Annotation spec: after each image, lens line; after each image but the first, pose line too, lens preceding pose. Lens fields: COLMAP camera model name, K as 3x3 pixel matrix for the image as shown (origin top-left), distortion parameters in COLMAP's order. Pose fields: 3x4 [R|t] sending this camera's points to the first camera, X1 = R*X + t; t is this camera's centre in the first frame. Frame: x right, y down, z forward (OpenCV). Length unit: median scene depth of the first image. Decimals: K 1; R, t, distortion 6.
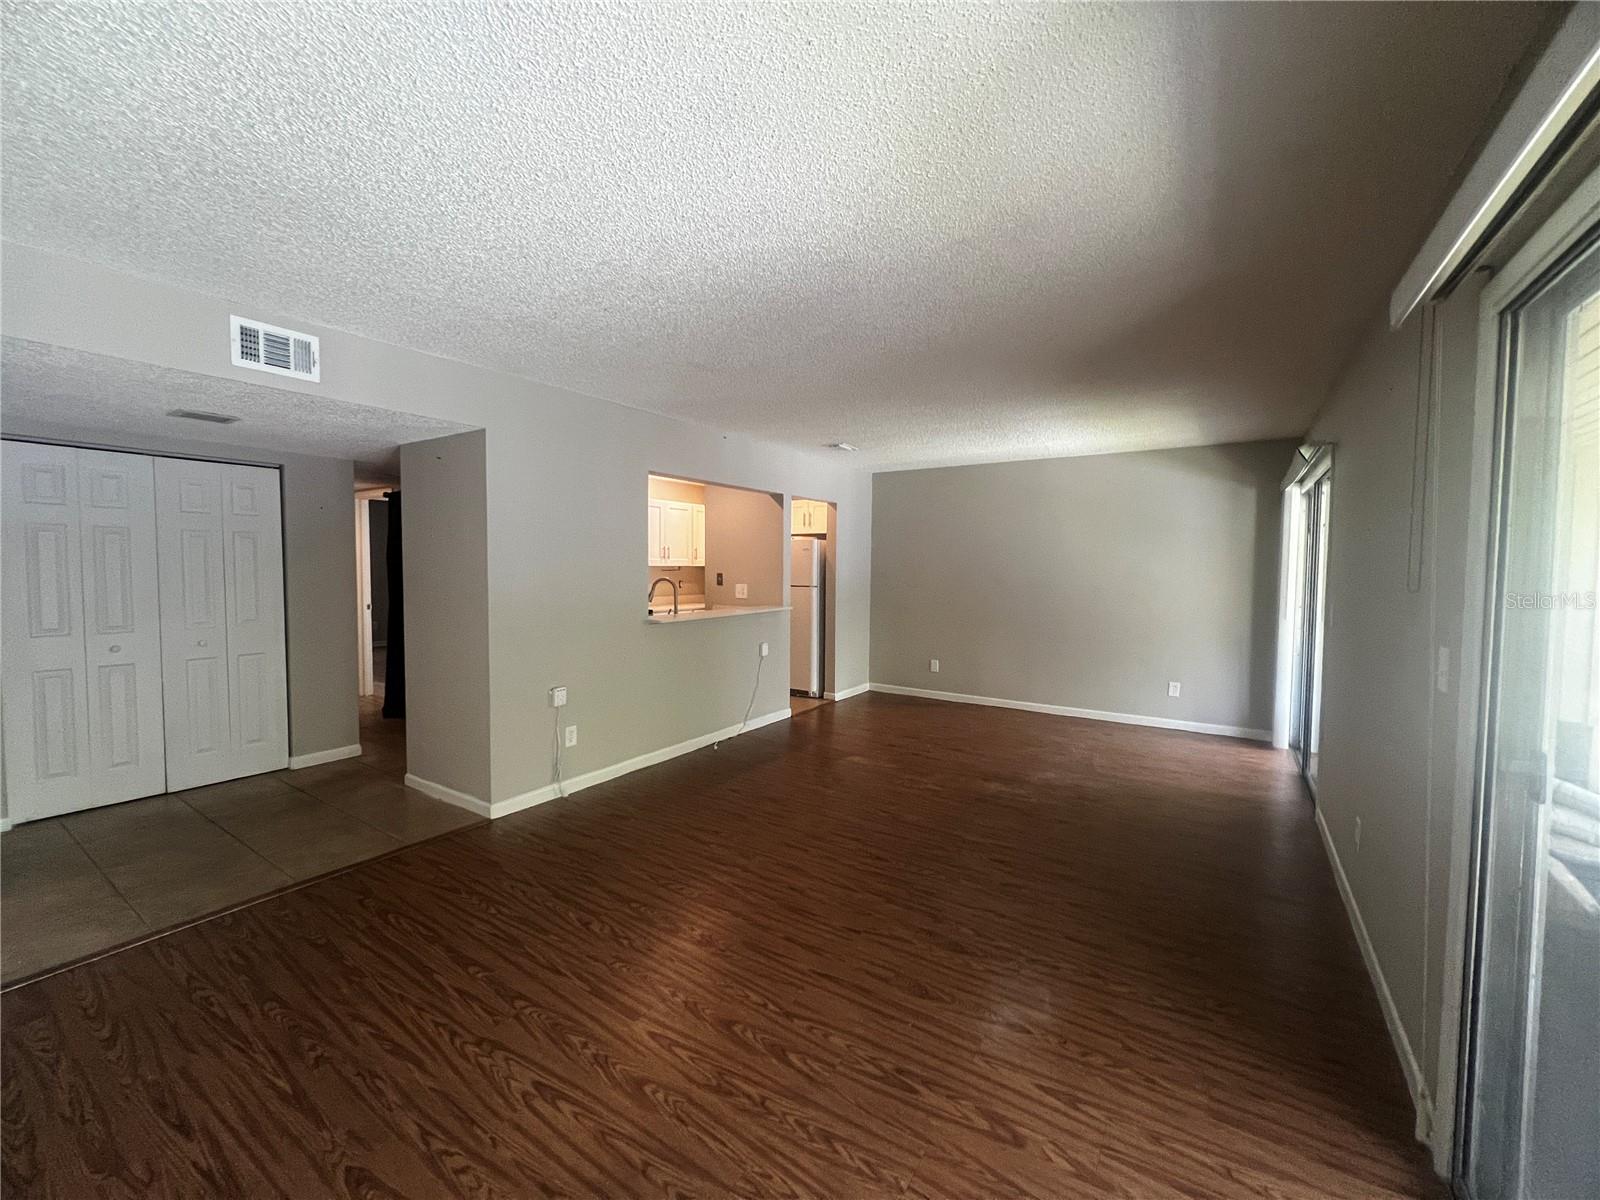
lens RADIAL K [[643.0, 0, 800.0], [0, 643.0, 600.0], [0, 0, 1]] dist [-0.001379, 0.000115]
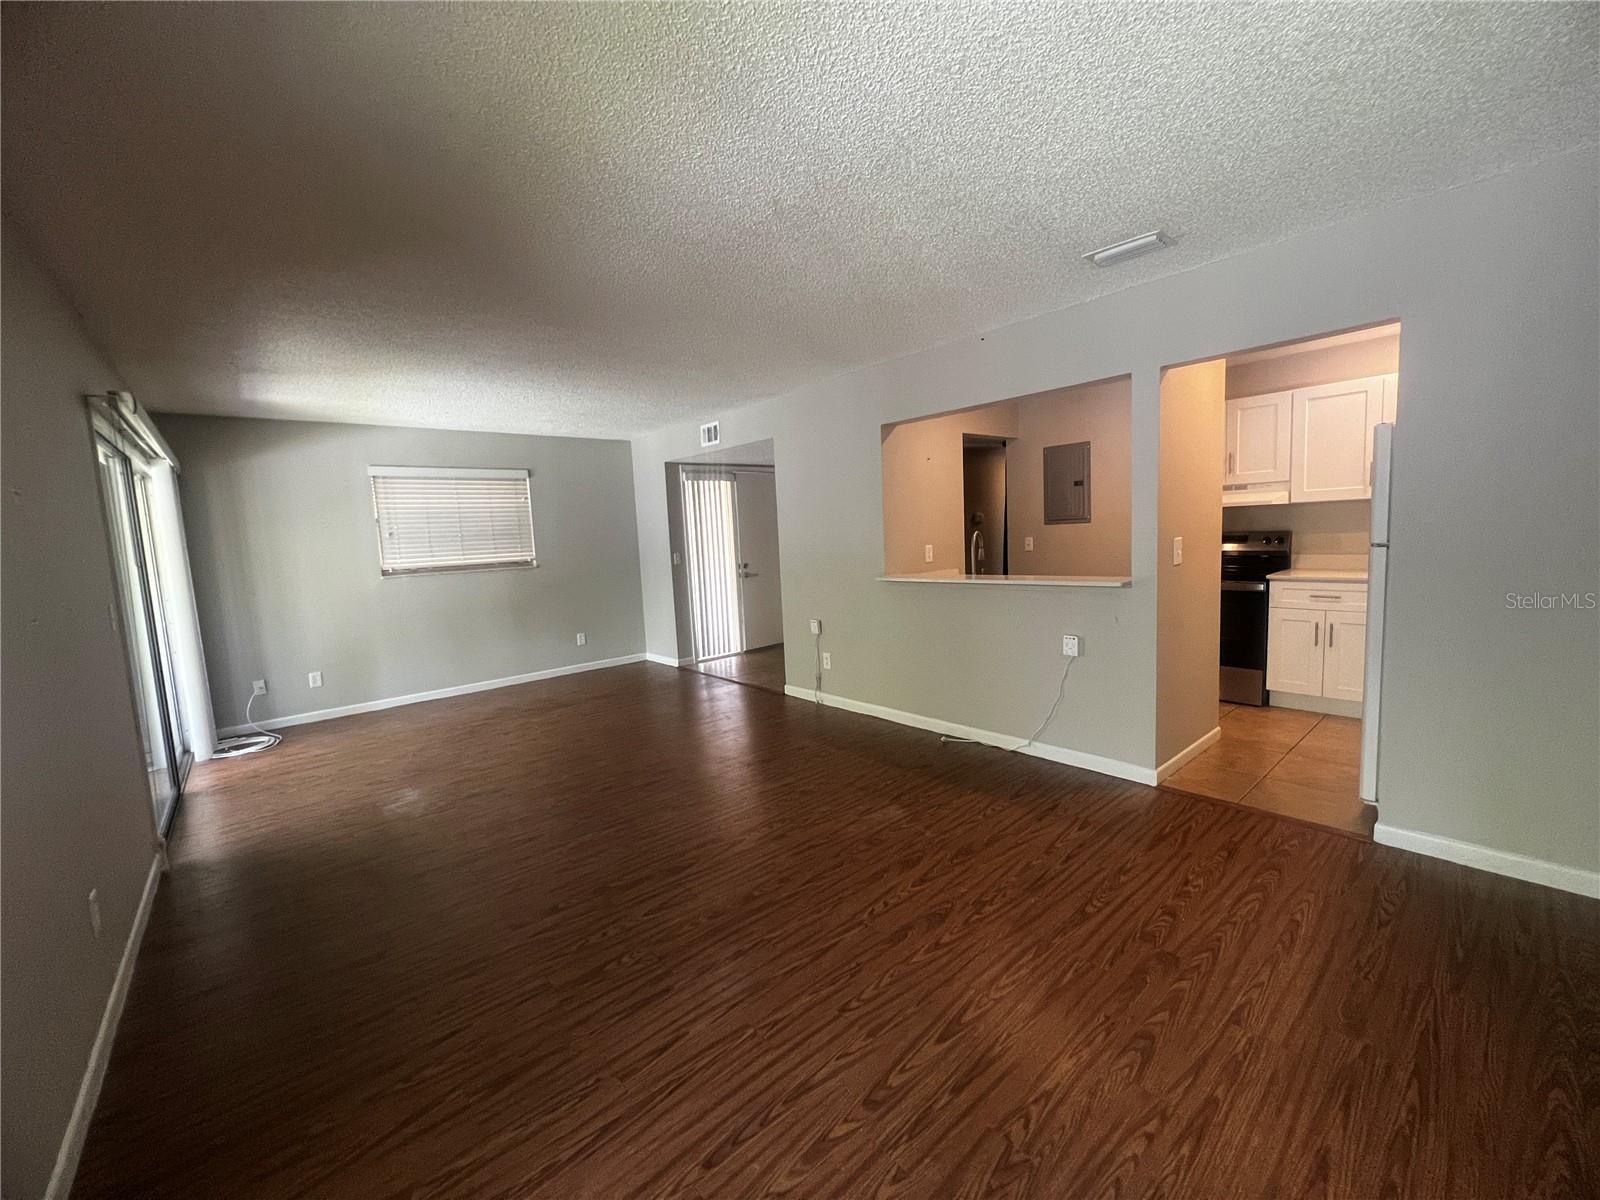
lens RADIAL K [[643.0, 0, 800.0], [0, 643.0, 600.0], [0, 0, 1]] dist [-0.001379, 0.000115]
pose [[-0.273721, 0.110244, -0.955470, 0.626165], [-0.002260, 0.993333, 0.115260, -0.039538], [0.961807, 0.033708, -0.271647, 0.939147]]
